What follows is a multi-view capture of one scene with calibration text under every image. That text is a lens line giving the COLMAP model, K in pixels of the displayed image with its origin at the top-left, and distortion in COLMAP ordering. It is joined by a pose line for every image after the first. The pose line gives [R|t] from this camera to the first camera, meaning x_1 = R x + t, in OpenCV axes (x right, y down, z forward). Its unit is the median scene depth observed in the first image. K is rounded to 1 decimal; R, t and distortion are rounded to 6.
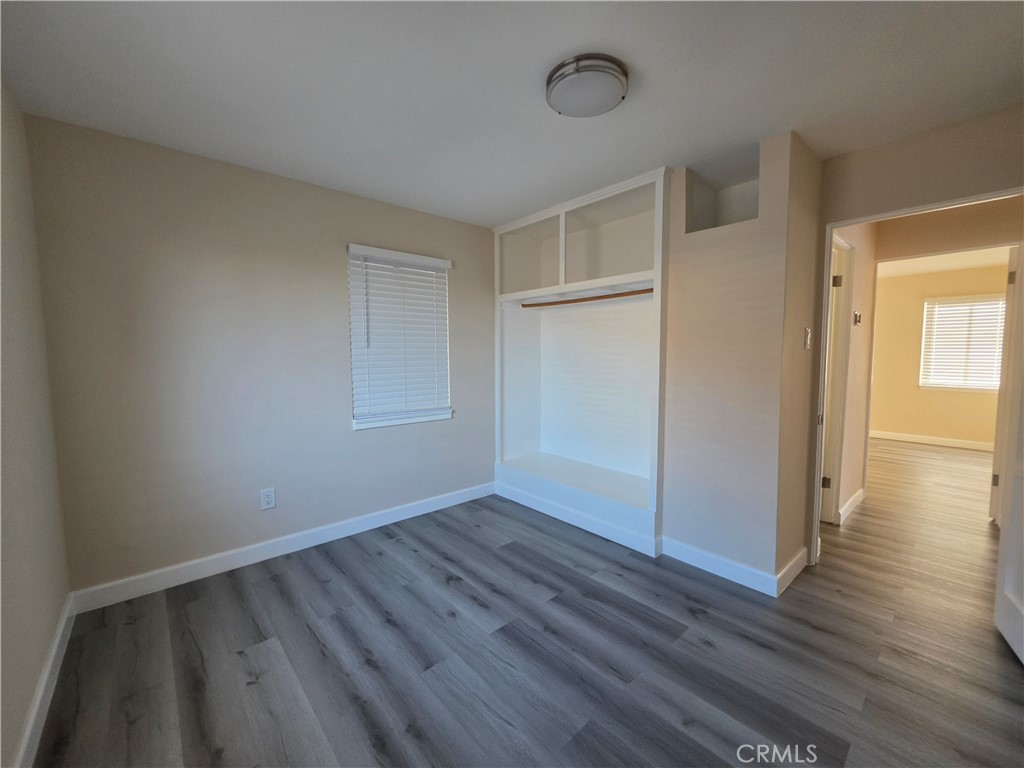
lens RADIAL K [[413.9, 0, 511.0], [0, 413.9, 378.8], [0, 0, 1]] dist [-0.002828, 0.000636]
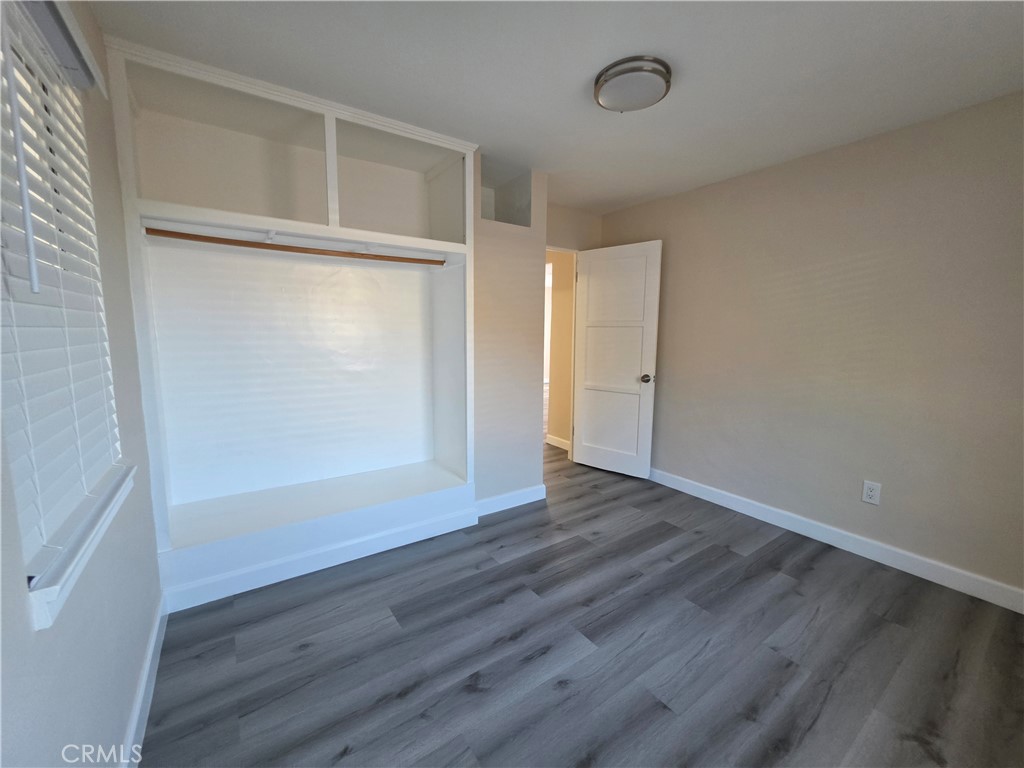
lens RADIAL K [[413.9, 0, 511.0], [0, 413.9, 378.8], [0, 0, 1]] dist [-0.002828, 0.000636]
pose [[0.116504, -0.109494, 0.987136, -0.690435], [0.053343, 0.993160, 0.103867, -0.044056], [-0.991757, 0.040556, 0.121548, 0.823491]]
